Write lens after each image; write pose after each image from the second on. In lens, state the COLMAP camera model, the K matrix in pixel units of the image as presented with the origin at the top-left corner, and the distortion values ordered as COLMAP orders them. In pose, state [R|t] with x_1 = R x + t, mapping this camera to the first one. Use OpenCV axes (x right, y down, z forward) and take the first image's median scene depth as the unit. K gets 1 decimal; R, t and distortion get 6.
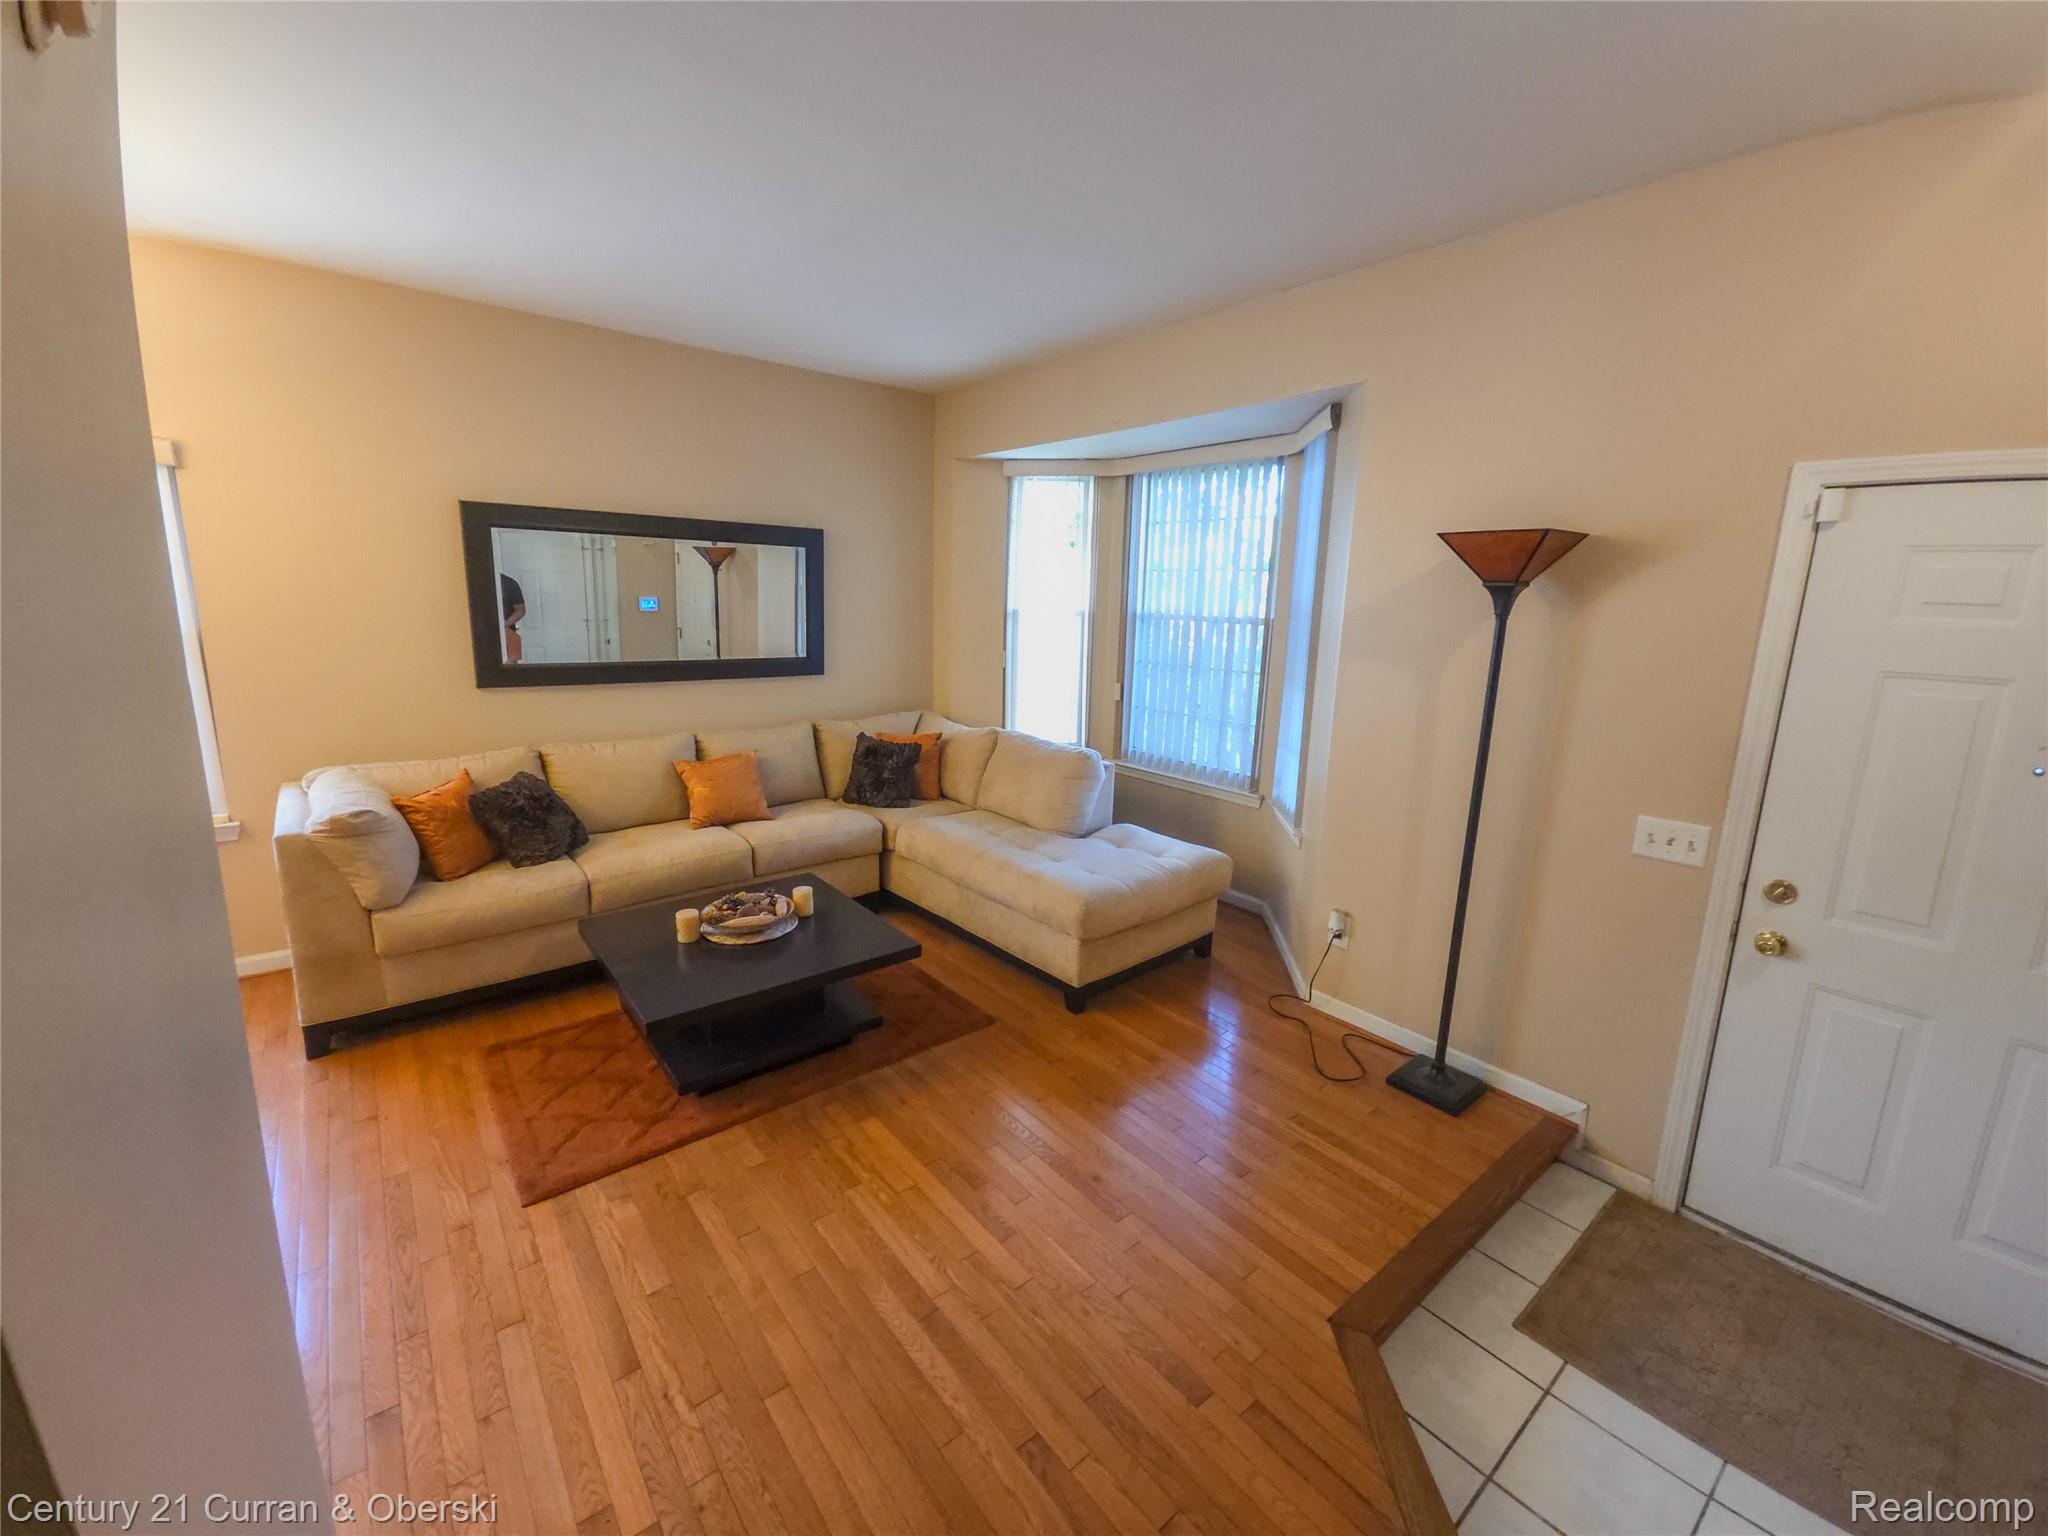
lens RADIAL K [[834.1, 0, 1011.8], [0, 834.1, 760.9], [0, 0, 1]] dist [0.000643, -0.001200]
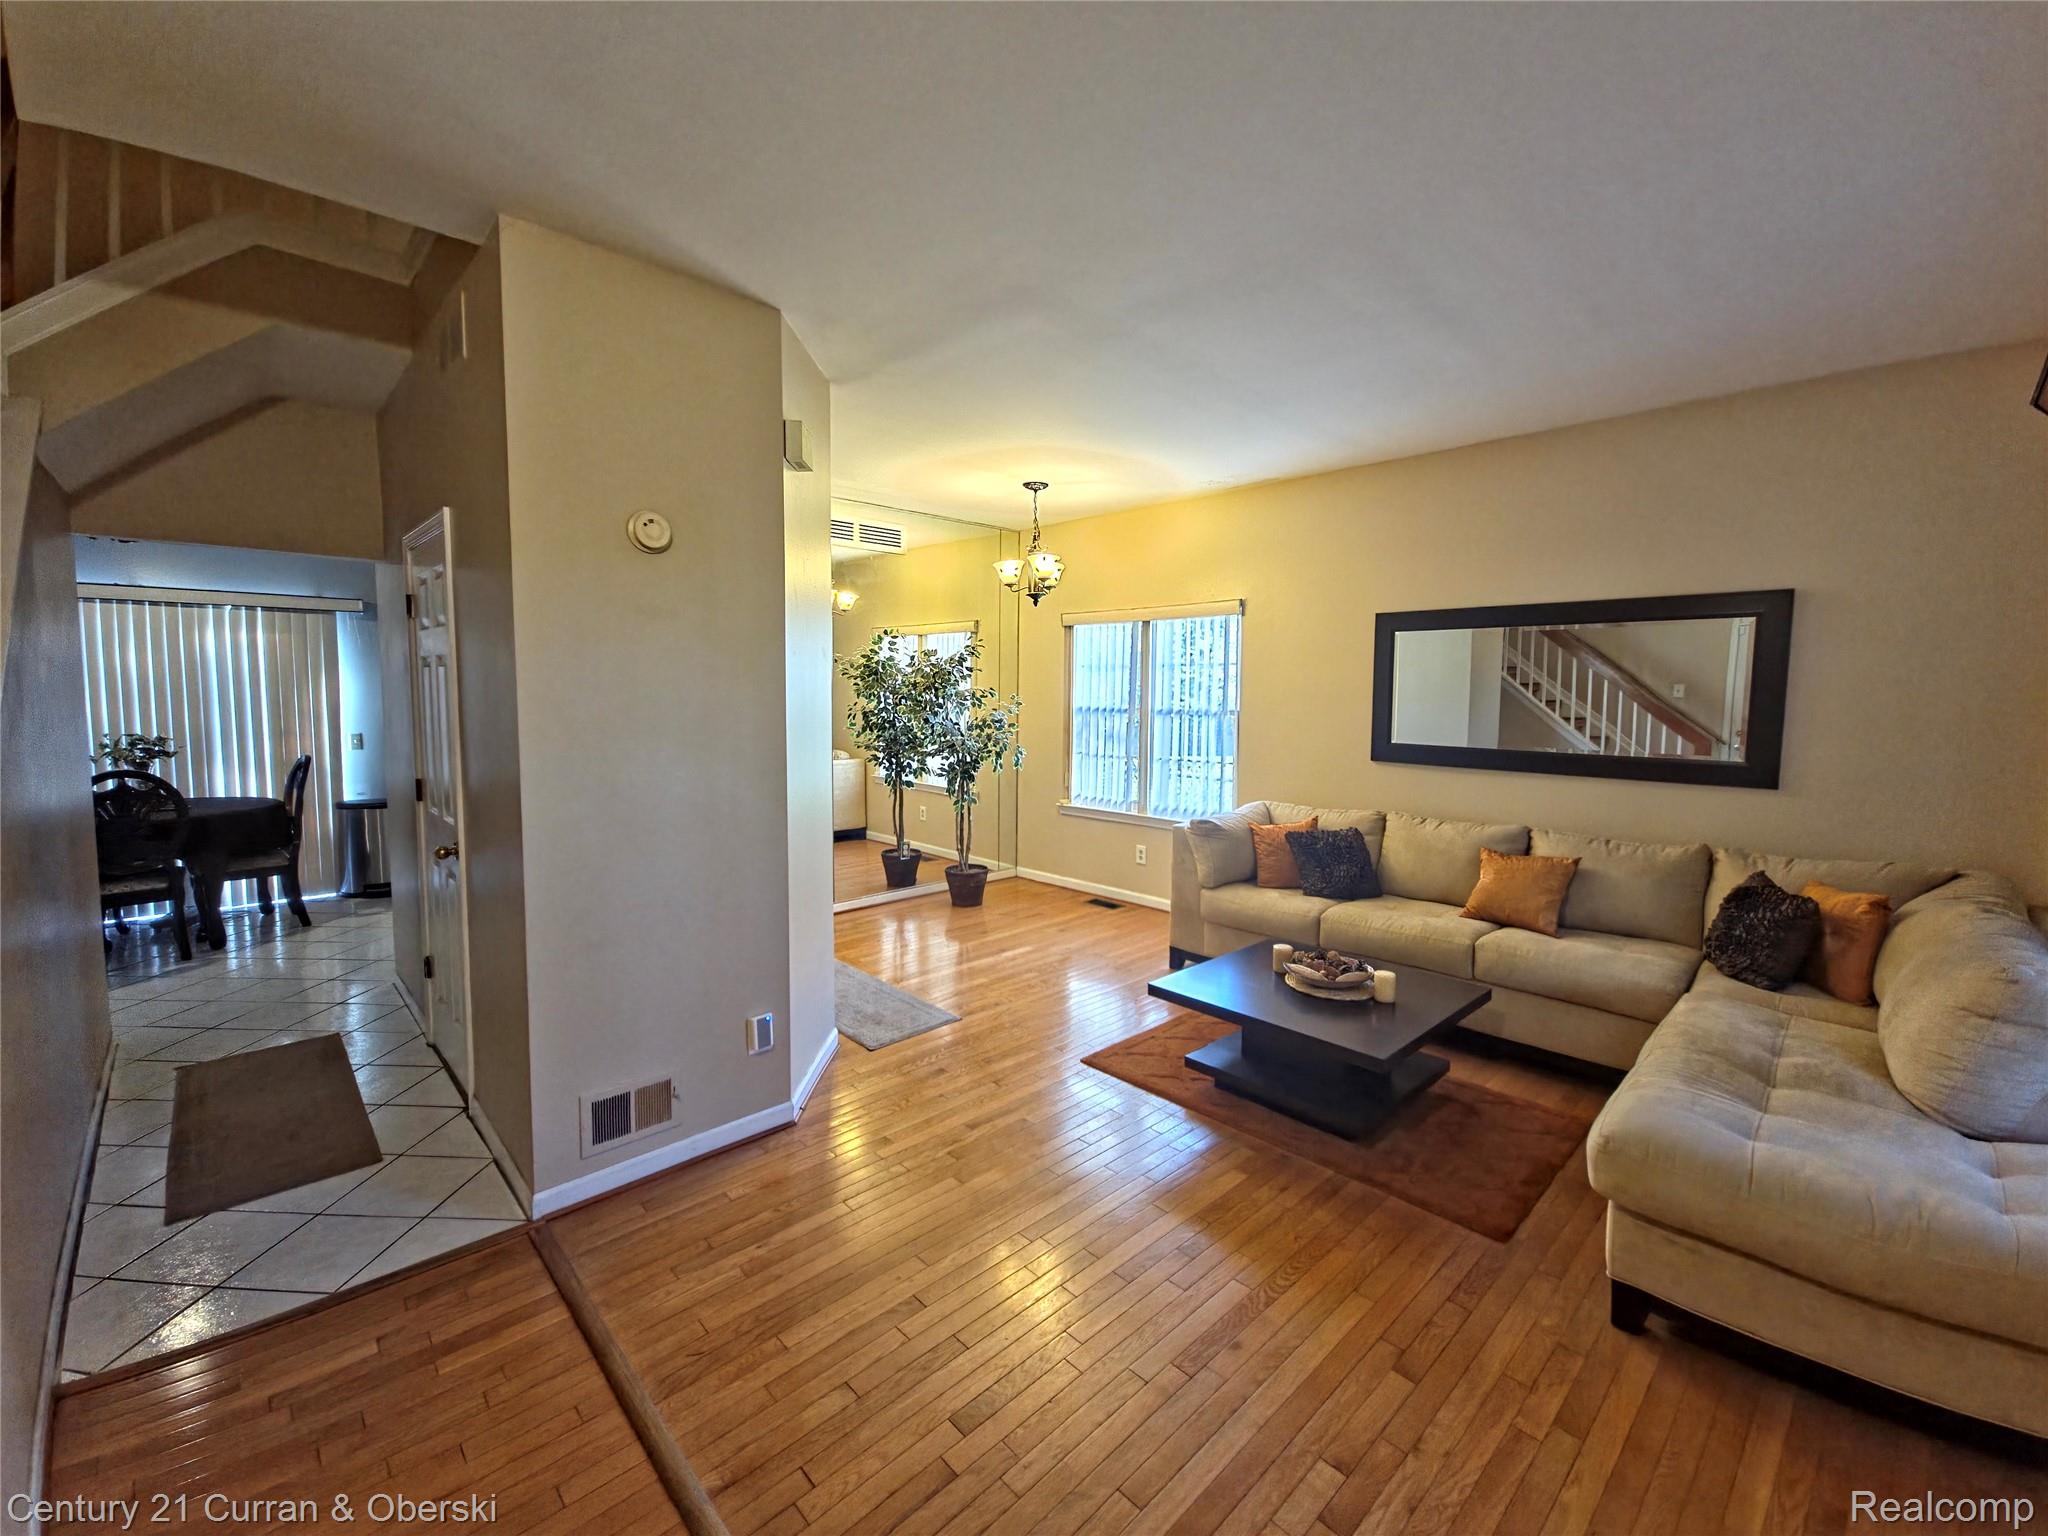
lens RADIAL K [[834.1, 0, 1021.7], [0, 834.1, 761.2], [0, 0, 1]] dist [0.000643, -0.001200]
pose [[0.077898, 0.059519, -0.995183, 0.679666], [-0.199568, 0.978943, 0.042926, -0.044218], [0.976783, 0.195263, 0.088136, 0.474113]]
